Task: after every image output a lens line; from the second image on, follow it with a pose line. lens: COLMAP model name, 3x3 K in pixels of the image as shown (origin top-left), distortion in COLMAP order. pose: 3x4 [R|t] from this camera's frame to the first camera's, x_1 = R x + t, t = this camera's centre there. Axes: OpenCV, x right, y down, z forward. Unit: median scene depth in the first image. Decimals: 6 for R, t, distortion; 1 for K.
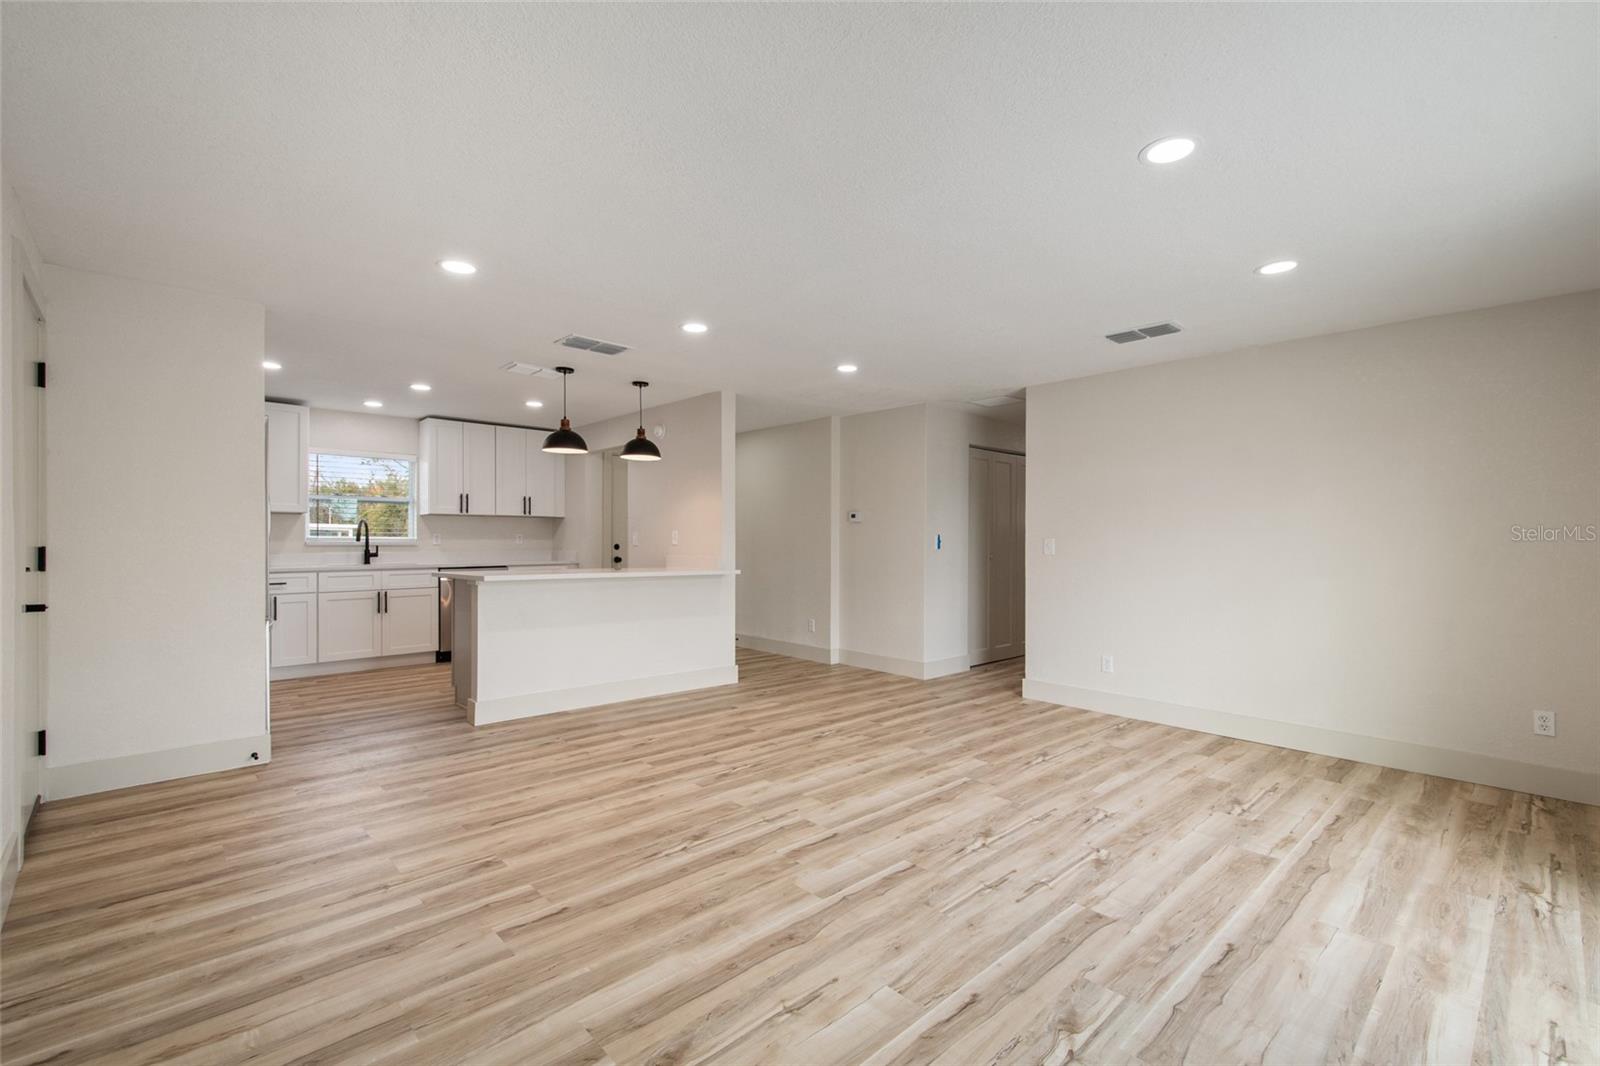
lens RADIAL K [[696.6, 0, 806.3], [0, 696.6, 538.0], [0, 0, 1]] dist [0.015352, -0.005419]
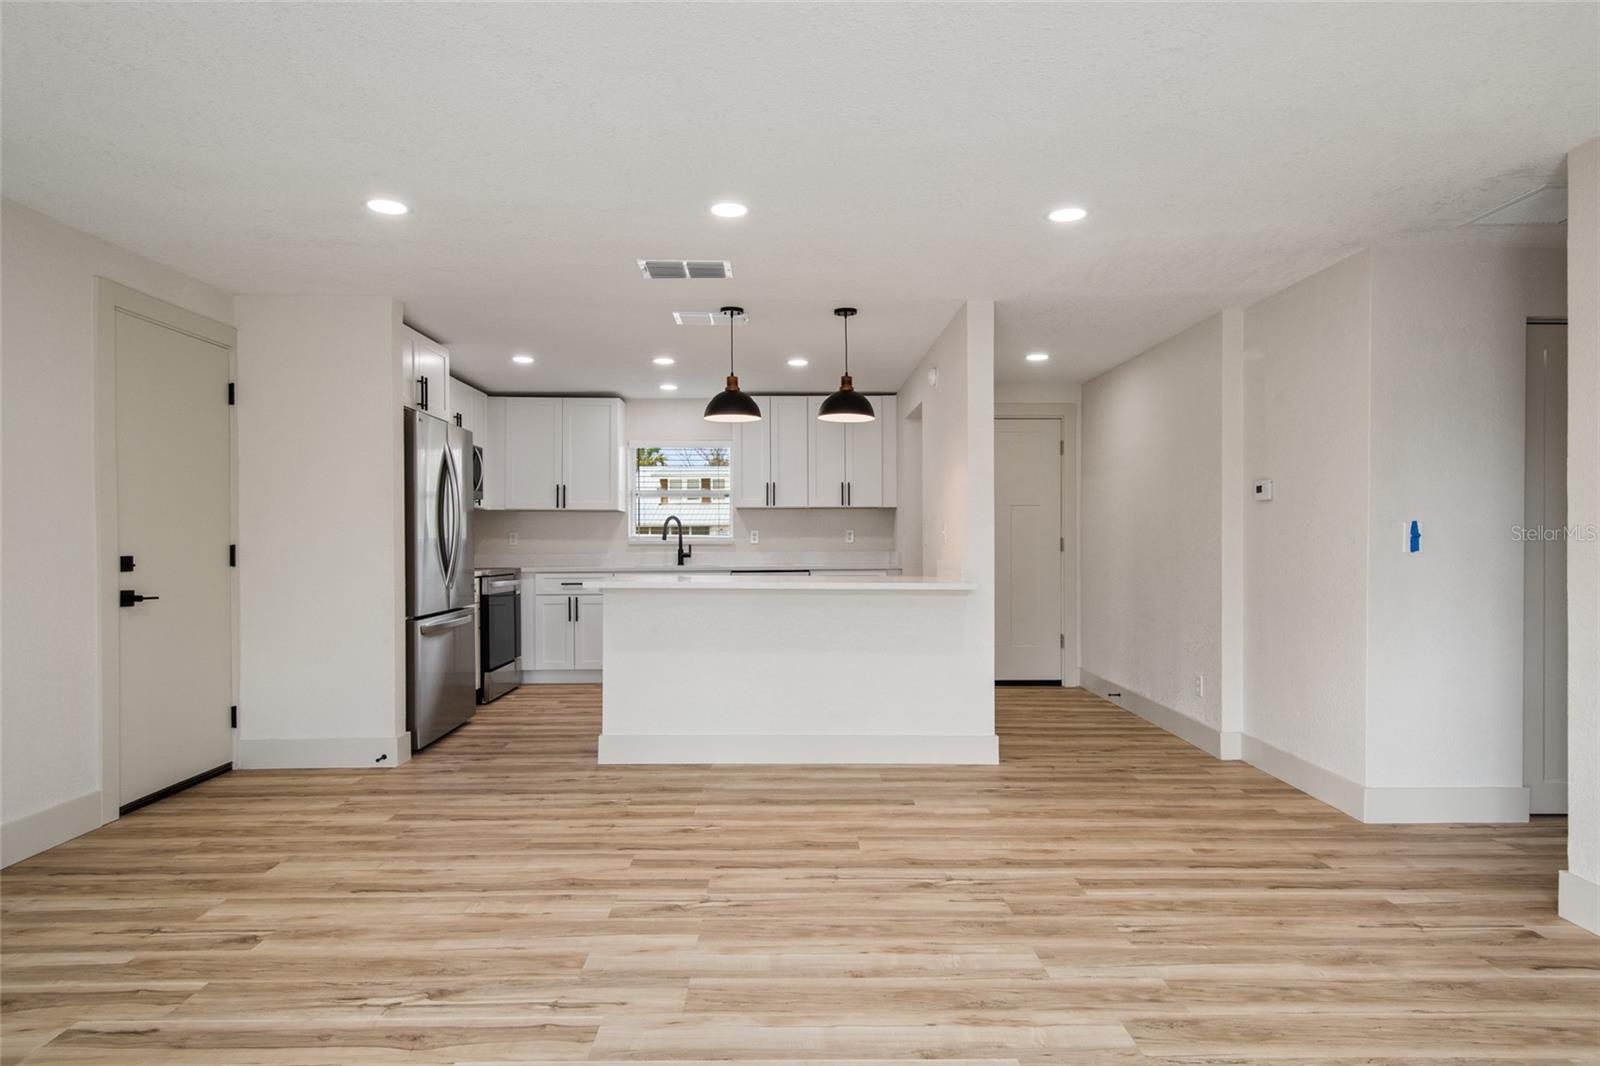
lens RADIAL K [[893.7, 0, 806.6], [0, 893.7, 544.1], [0, 0, 1]] dist [0.018933, -0.012889]
pose [[0.741805, -0.000324, -0.670615, 0.461057], [0.006743, 0.999953, 0.006977, 0.005319], [0.670581, -0.009697, 0.741773, 0.431577]]
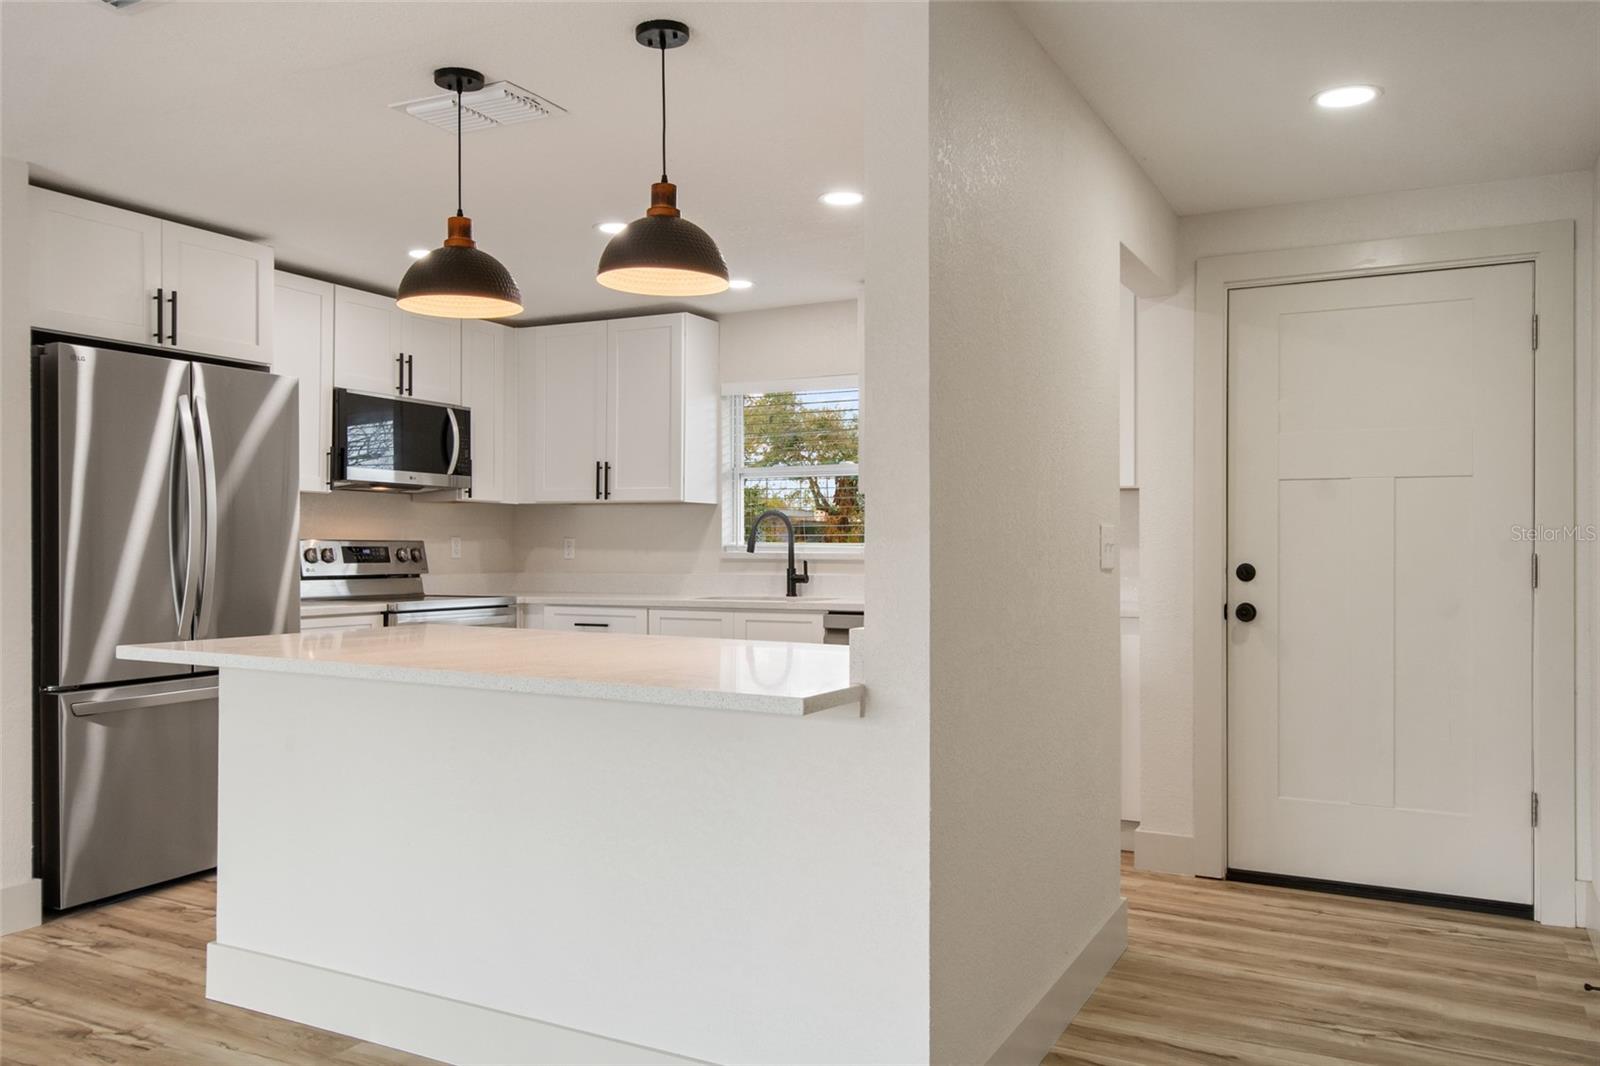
lens RADIAL K [[1212.1, 0, 804.6], [0, 1212.1, 544.1], [0, 0, 1]] dist [0.014844, -0.006366]
pose [[0.323460, 0.000610, -0.946242, 0.380535], [0.006024, 0.999978, 0.002704, -0.005932], [0.946223, -0.006575, 0.323450, 1.234773]]
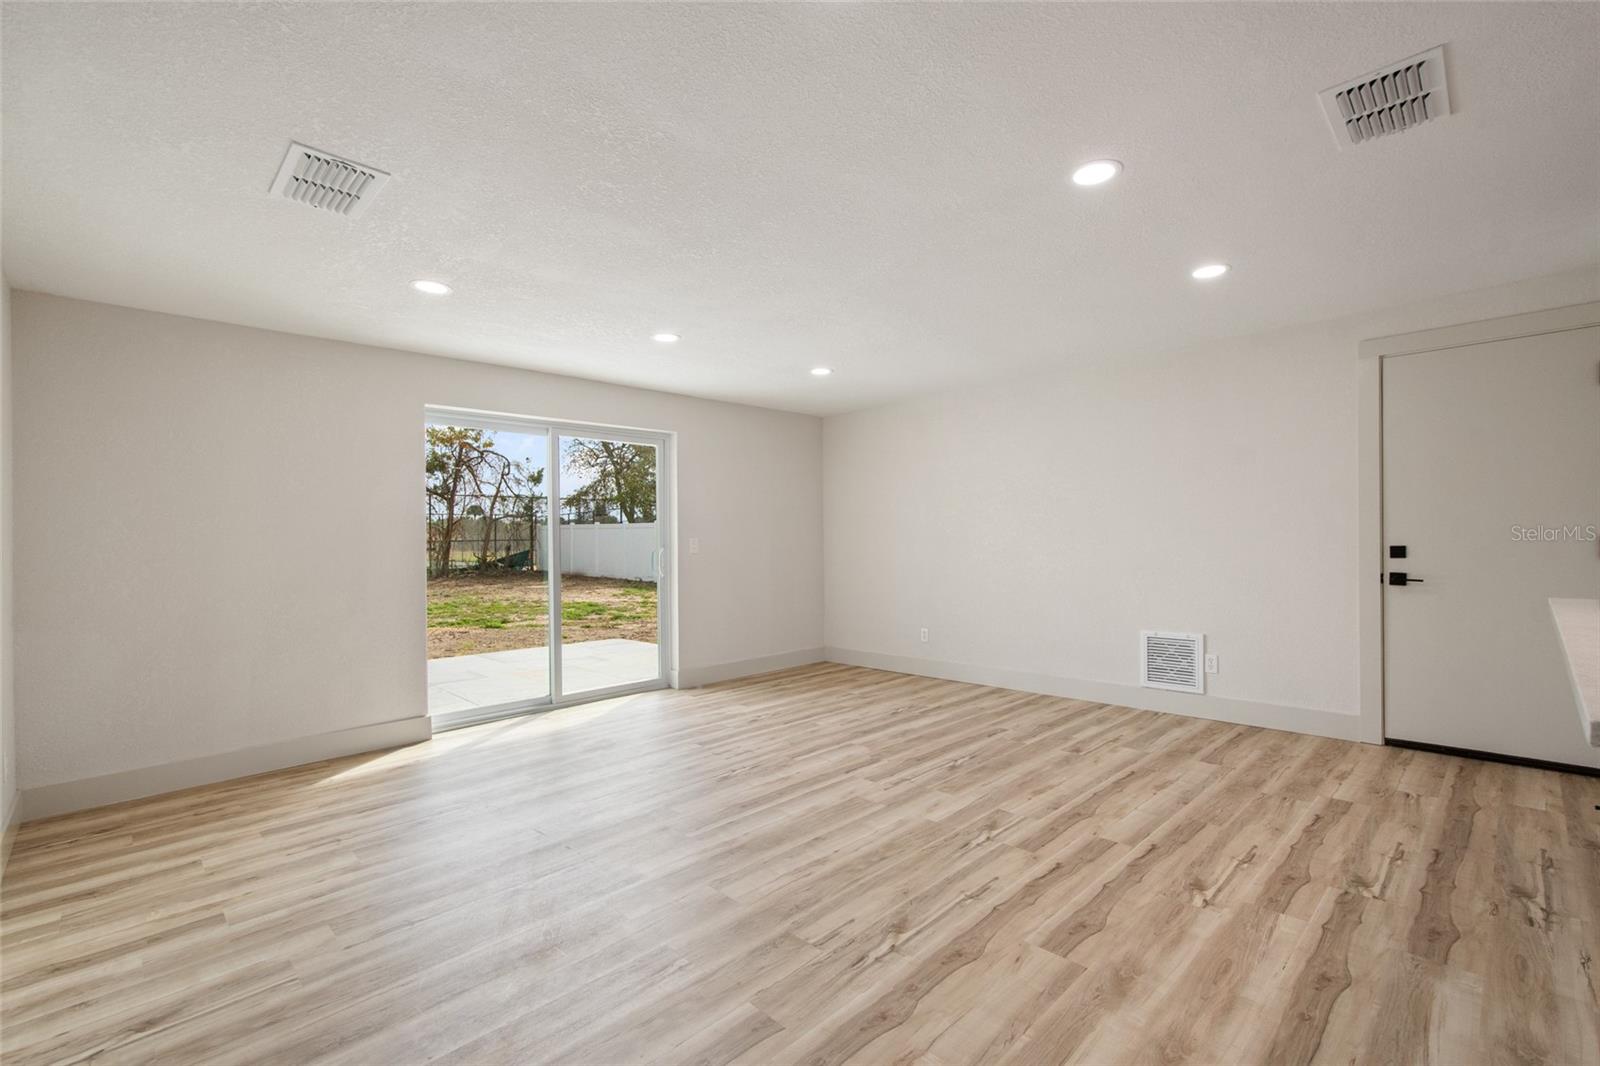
lens RADIAL K [[696.6, 0, 804.3], [0, 696.6, 539.2], [0, 0, 1]] dist [0.015352, -0.005419]
pose [[-0.999756, 0.012147, -0.018452, 0.097215], [0.012346, 0.999866, -0.010736, 0.012315], [0.018319, -0.010961, -0.999772, 1.609558]]
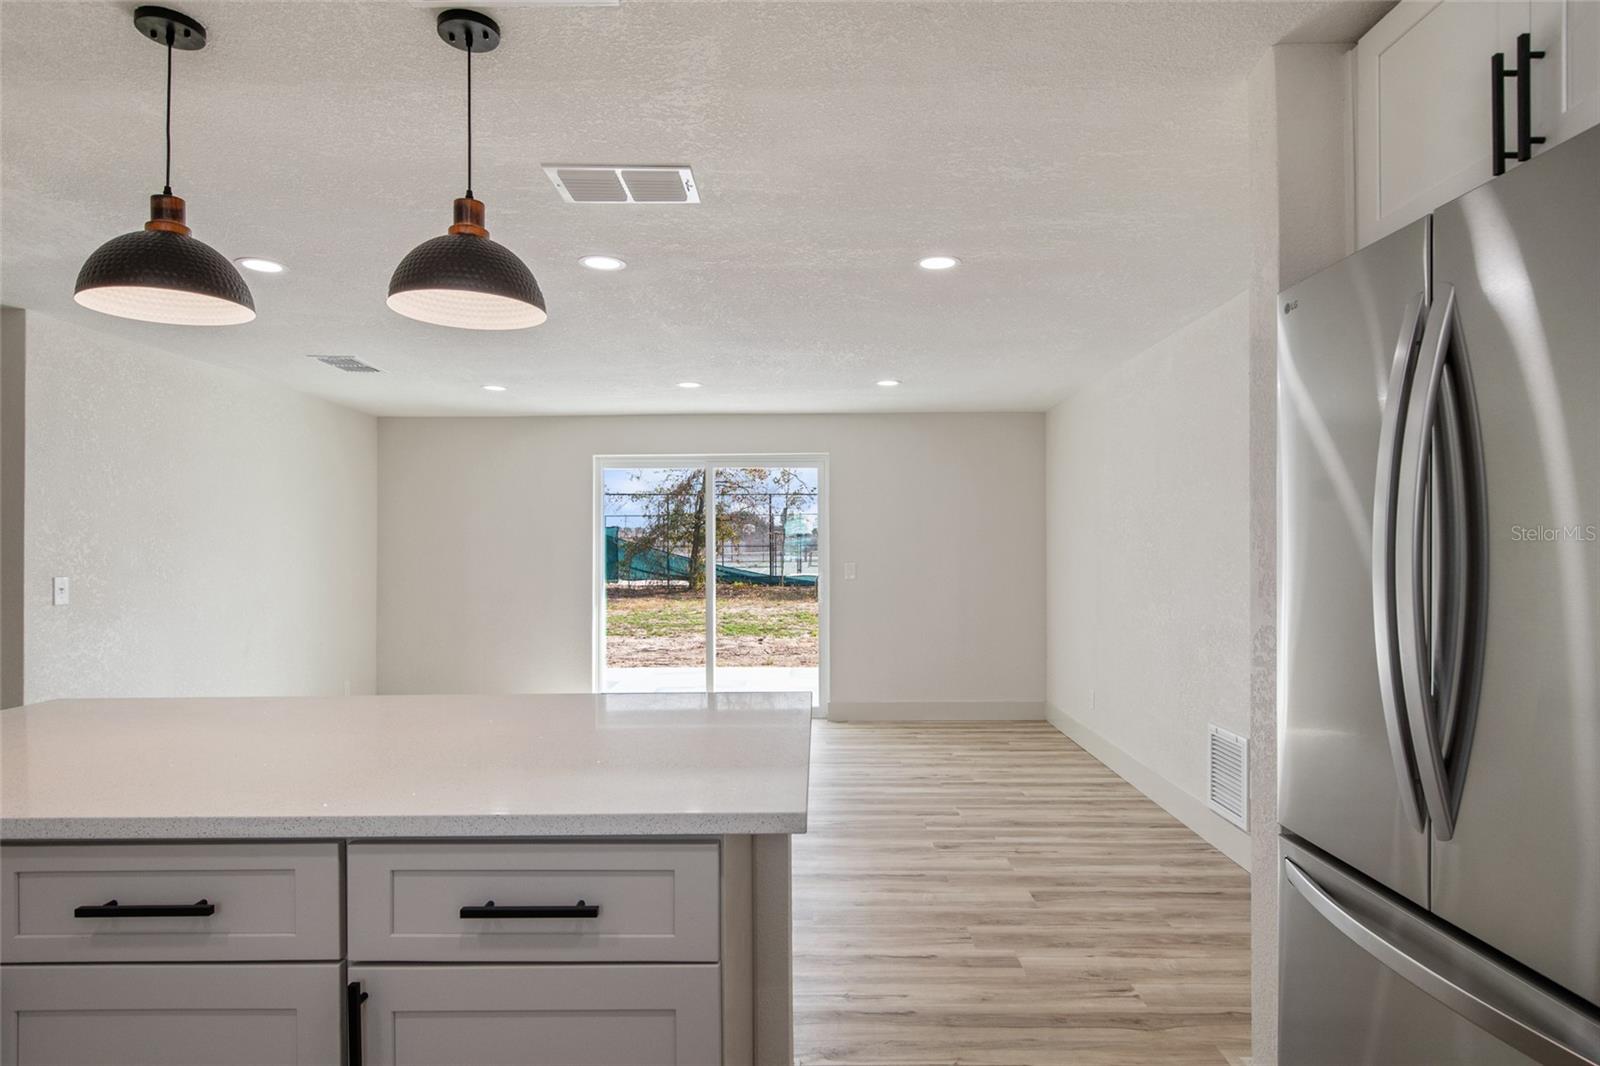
lens RADIAL K [[907.4, 0, 812.6], [0, 907.4, 540.3], [0, 0, 1]] dist [-0.005153, -0.000520]
pose [[-0.720965, 0.004911, 0.692954, -0.900780], [-0.004977, 0.999912, -0.012265, -0.034926], [-0.692953, -0.012292, -0.720878, 1.497120]]
